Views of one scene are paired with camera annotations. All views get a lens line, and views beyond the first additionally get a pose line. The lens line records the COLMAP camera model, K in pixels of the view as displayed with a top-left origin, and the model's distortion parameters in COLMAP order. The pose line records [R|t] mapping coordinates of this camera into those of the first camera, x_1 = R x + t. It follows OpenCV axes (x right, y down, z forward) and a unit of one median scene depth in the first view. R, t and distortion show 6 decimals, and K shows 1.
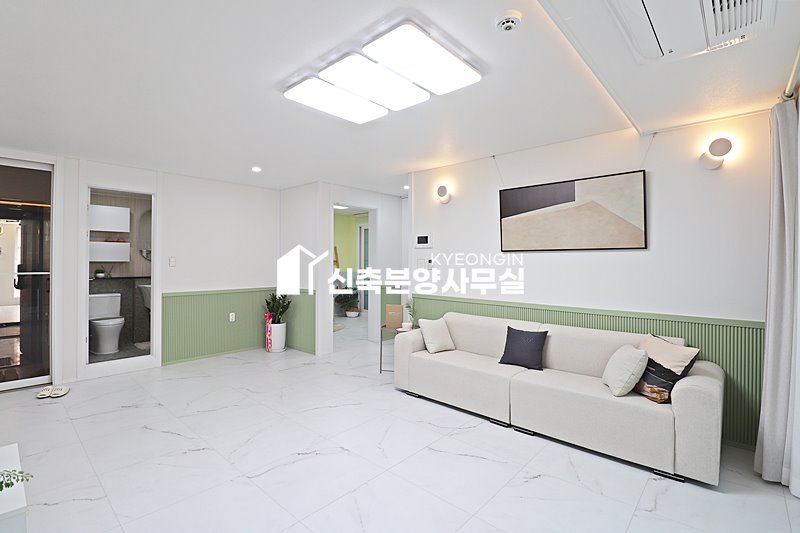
lens RADIAL K [[372.0, 0, 393.5], [0, 372.0, 255.0], [0, 0, 1]] dist [-0.005520, -0.009023]
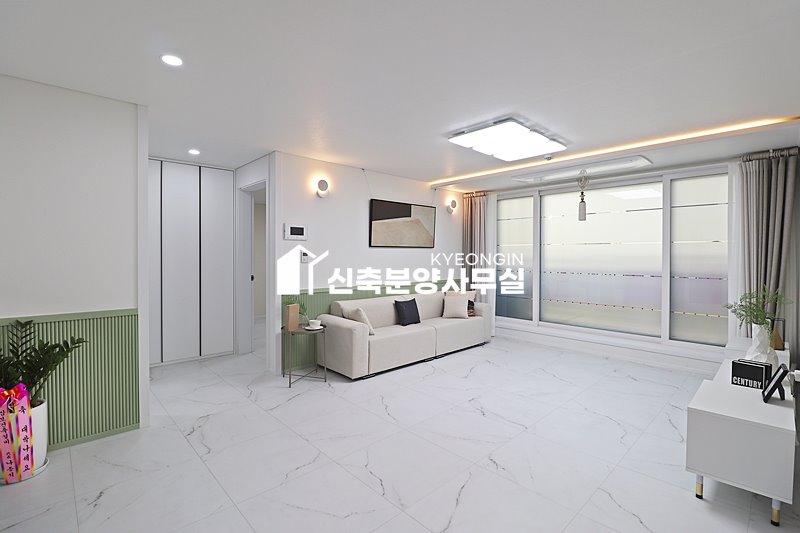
lens RADIAL K [[372.0, 0, 403.7], [0, 372.0, 259.2], [0, 0, 1]] dist [-0.005520, -0.009023]
pose [[0.057654, -0.018522, 0.998165, -1.045177], [-0.021044, 0.999583, 0.019764, 0.006674], [-0.998115, -0.022145, 0.057240, 0.853424]]
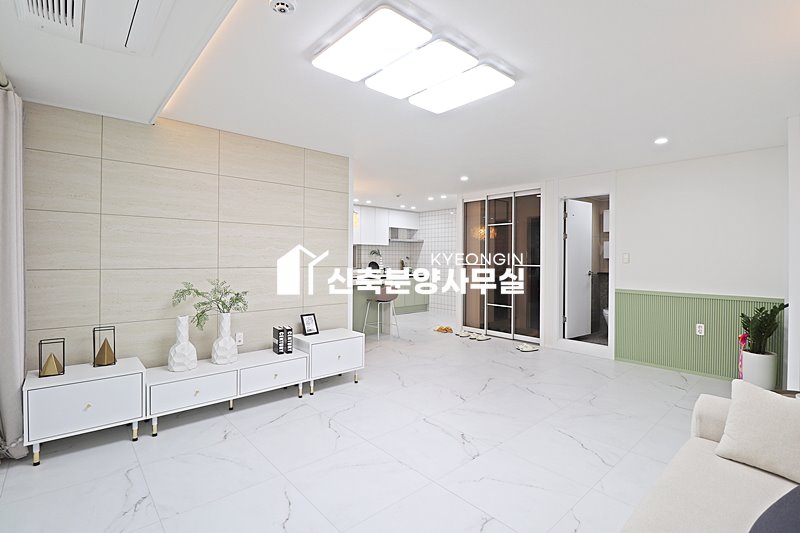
lens RADIAL K [[372.0, 0, 399.5], [0, 372.0, 258.8], [0, 0, 1]] dist [-0.005520, -0.009023]
pose [[-0.099935, -0.004734, -0.994983, 0.590321], [0.012156, 0.999908, -0.005978, 0.023480], [0.994920, -0.012693, -0.099868, 0.661766]]
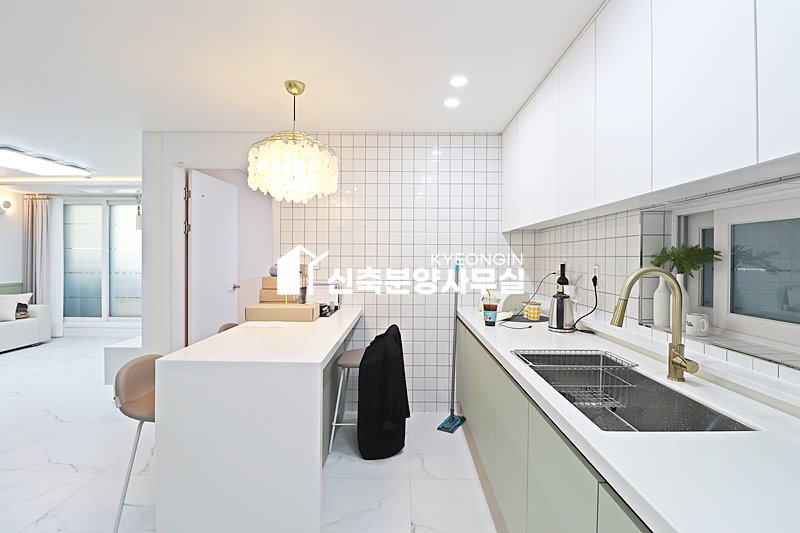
lens RADIAL K [[372.0, 0, 399.9], [0, 372.0, 260.1], [0, 0, 1]] dist [-0.005520, -0.009023]
pose [[-0.682823, -0.014026, 0.730449, -1.668693], [-0.023697, 0.999715, -0.002955, -0.009634], [-0.730199, -0.019327, -0.682961, 0.559896]]
